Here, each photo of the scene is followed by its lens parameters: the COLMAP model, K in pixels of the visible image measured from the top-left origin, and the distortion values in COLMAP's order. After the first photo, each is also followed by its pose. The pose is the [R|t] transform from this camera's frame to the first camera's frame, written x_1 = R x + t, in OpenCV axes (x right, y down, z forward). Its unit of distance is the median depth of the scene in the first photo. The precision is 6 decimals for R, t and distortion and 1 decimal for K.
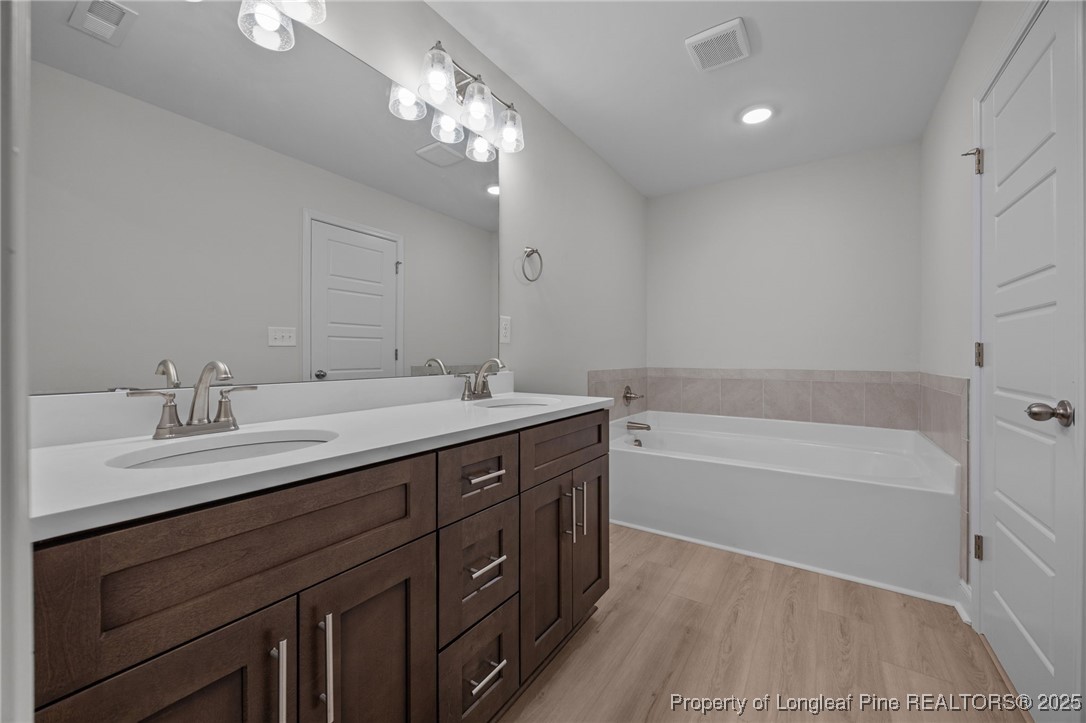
lens RADIAL K [[416.6, 0, 545.7], [0, 416.6, 355.5], [0, 0, 1]] dist [-0.000423, 0.000027]
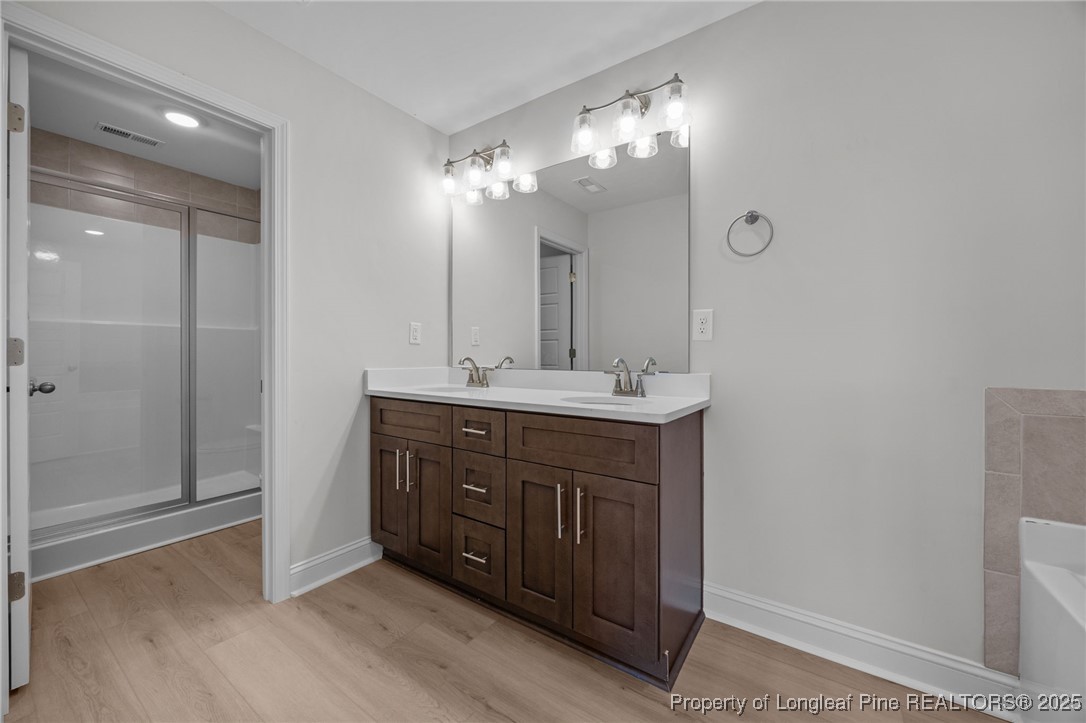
lens RADIAL K [[416.6, 0, 545.7], [0, 416.6, 355.5], [0, 0, 1]] dist [-0.000423, 0.000027]
pose [[-0.011292, 0.011145, -0.999874, 1.269014], [-0.001970, 0.999936, 0.011168, -0.012448], [0.999934, 0.002096, -0.011269, 1.141731]]
